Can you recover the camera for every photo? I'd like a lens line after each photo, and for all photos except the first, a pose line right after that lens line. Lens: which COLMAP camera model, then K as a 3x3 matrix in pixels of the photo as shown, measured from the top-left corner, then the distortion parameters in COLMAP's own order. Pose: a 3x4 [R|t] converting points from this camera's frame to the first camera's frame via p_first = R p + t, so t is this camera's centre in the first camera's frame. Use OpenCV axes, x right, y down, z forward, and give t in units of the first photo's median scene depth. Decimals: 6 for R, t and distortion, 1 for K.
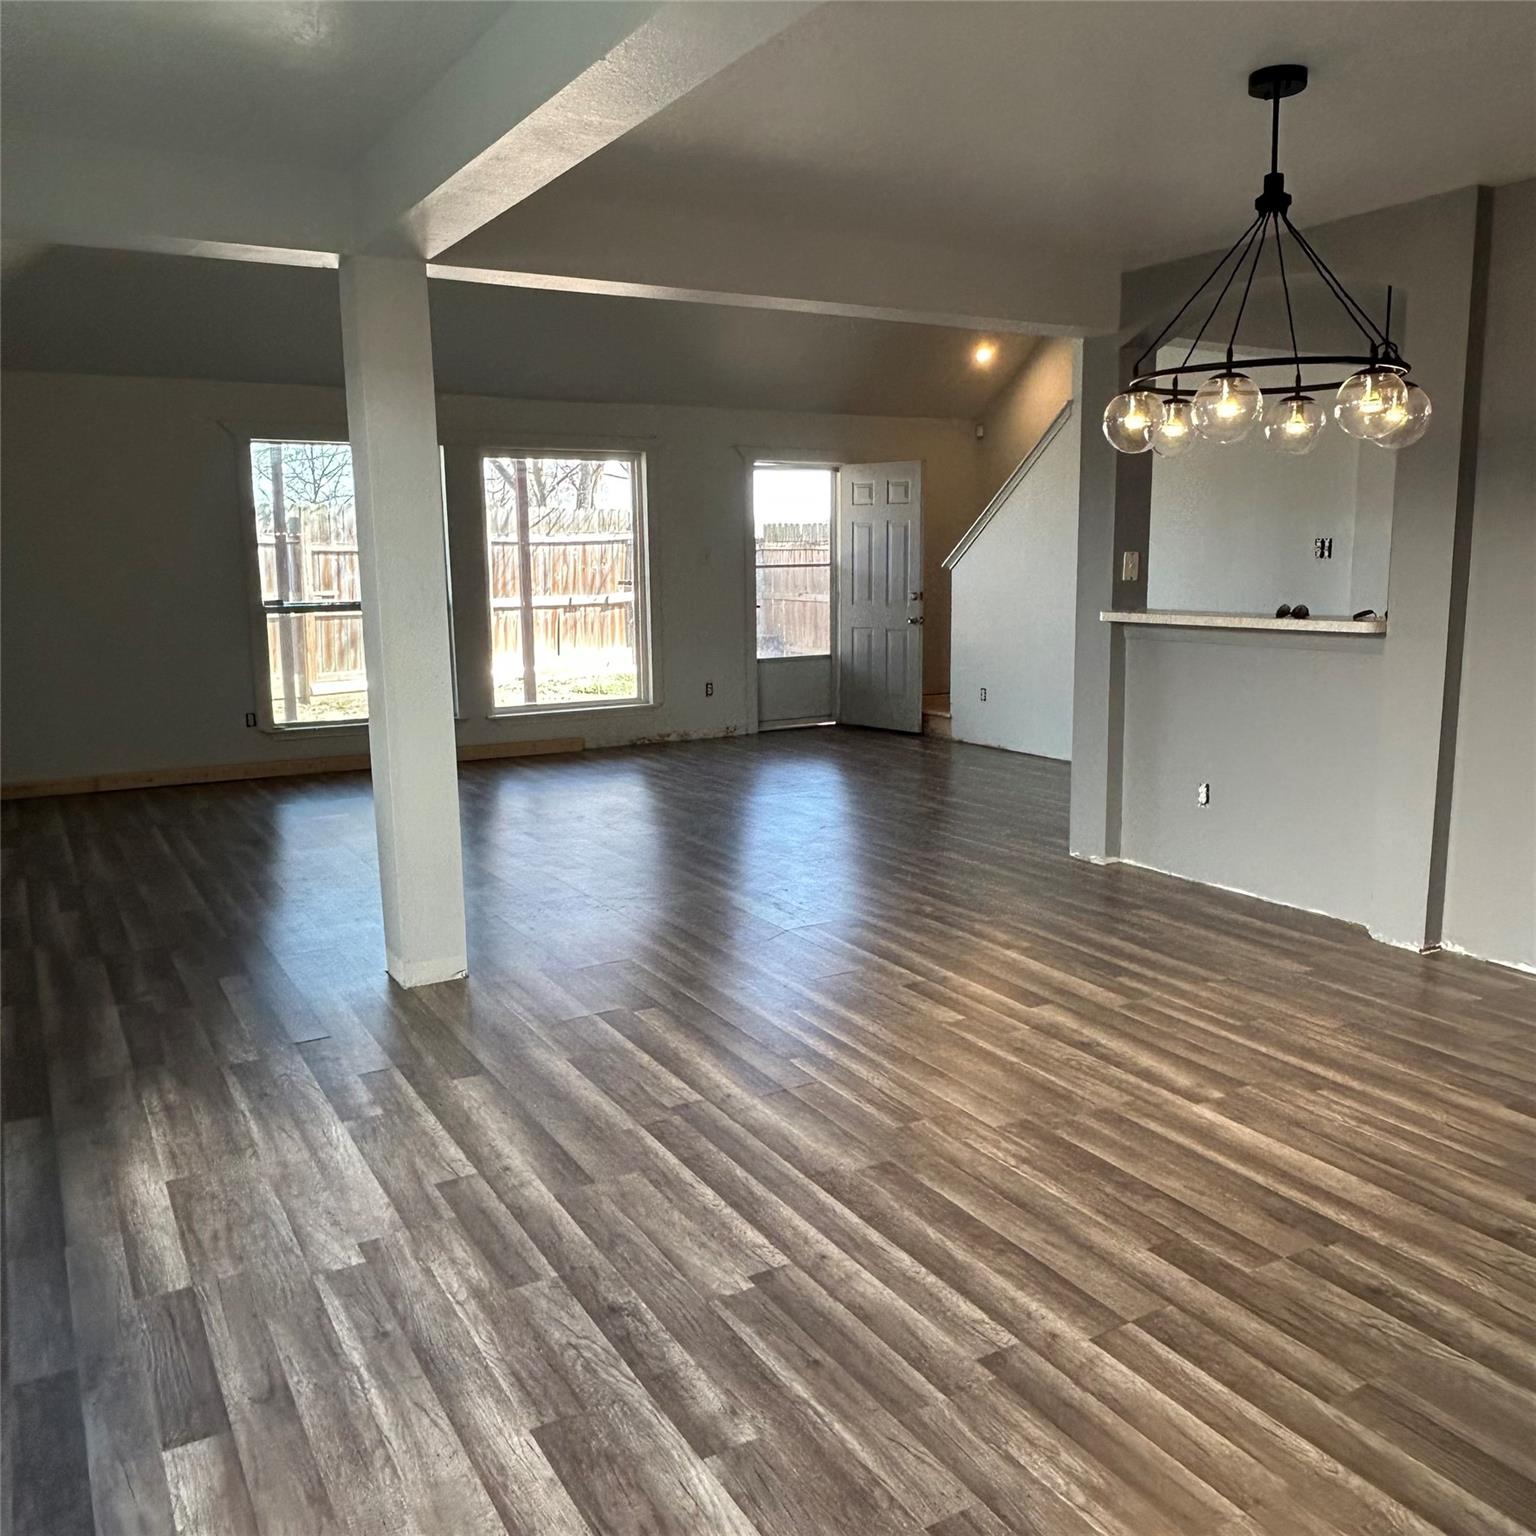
lens RADIAL K [[1311.4, 0, 772.6], [0, 1311.4, 773.4], [0, 0, 1]] dist [0.003724, -0.002992]
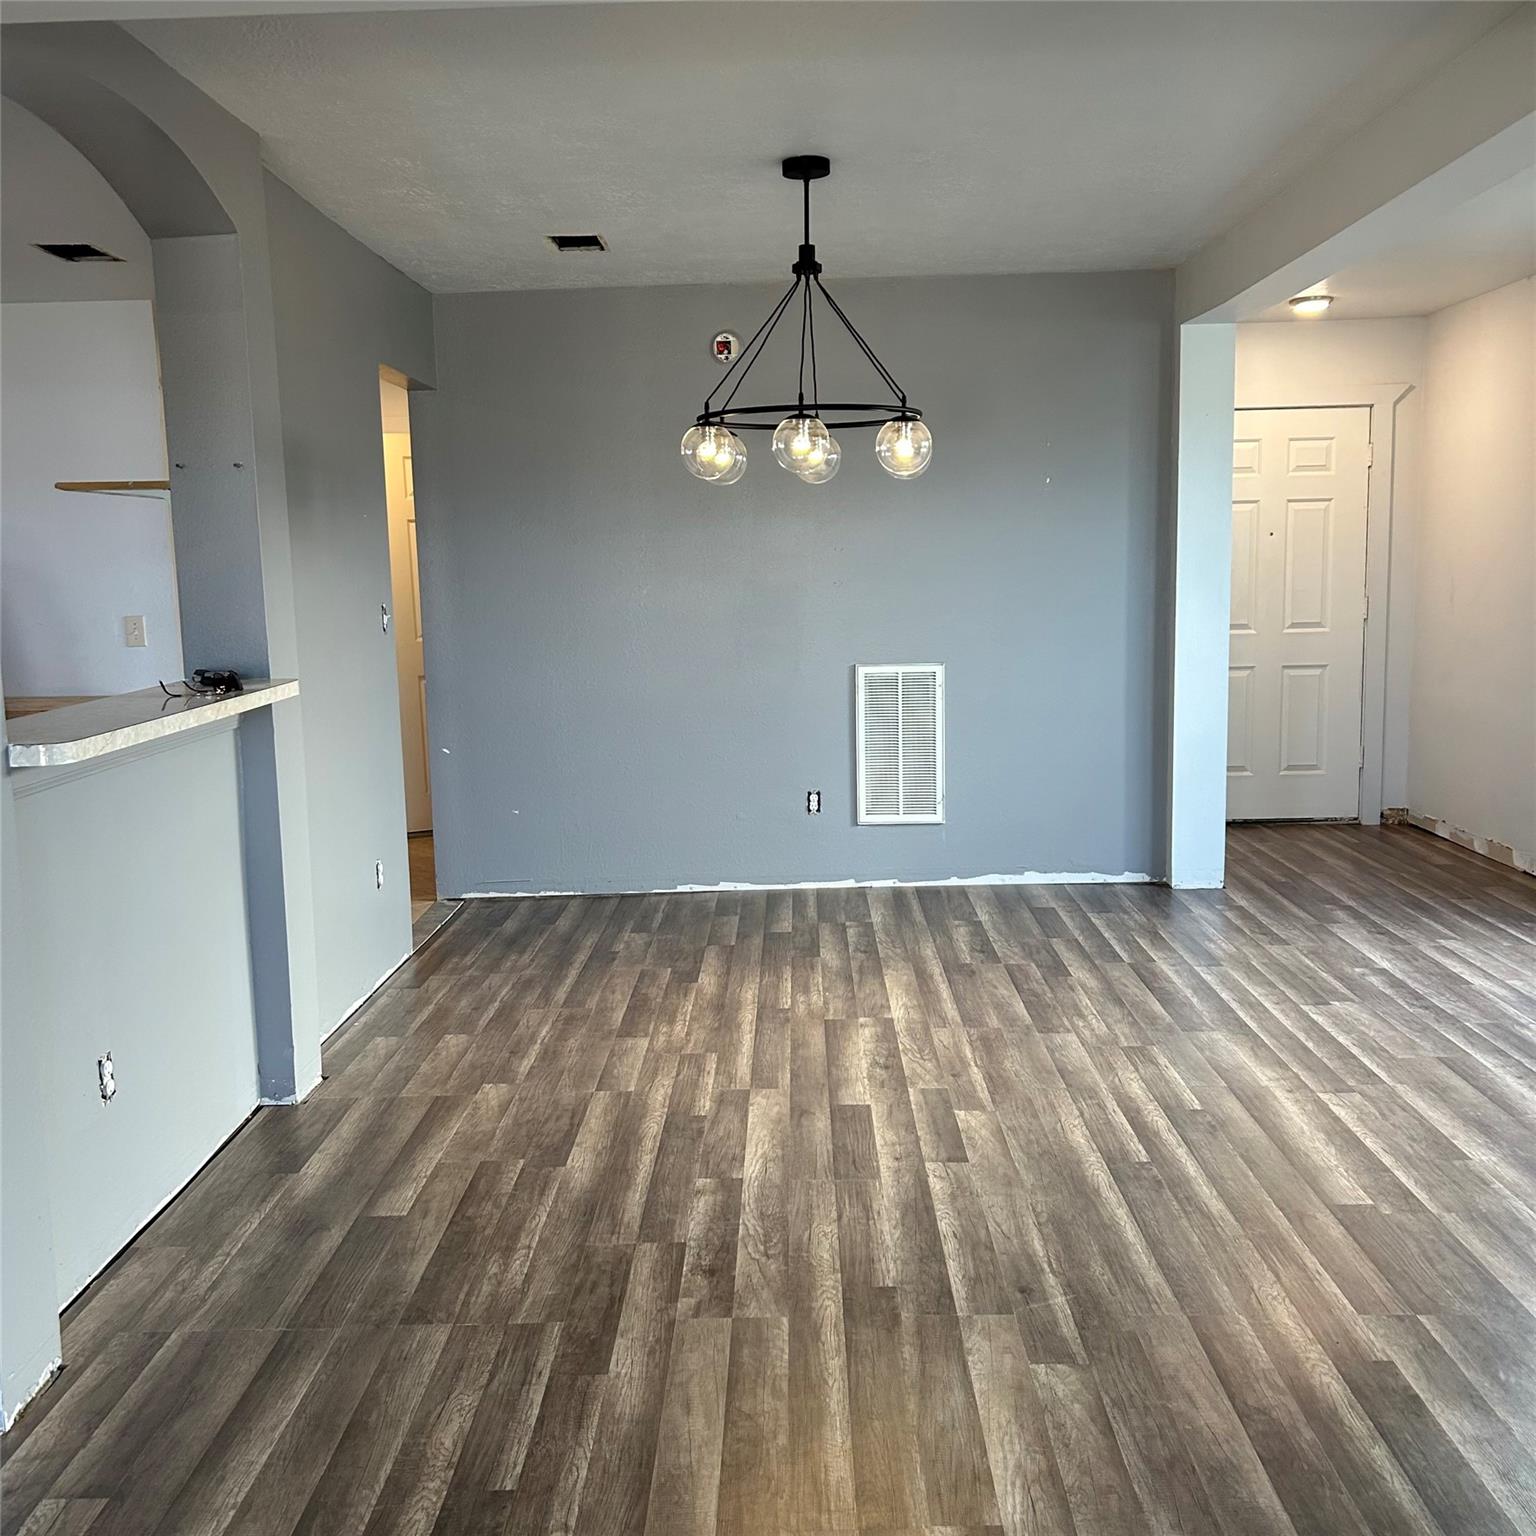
lens RADIAL K [[1527.7, 0, 765.6], [0, 1527.7, 763.3], [0, 0, 1]] dist [0.089237, -0.166015]
pose [[-0.853431, -0.042057, 0.519507, -0.293500], [0.118953, 0.954717, 0.272702, -0.362296], [-0.507450, 0.294529, -0.809782, 2.081962]]
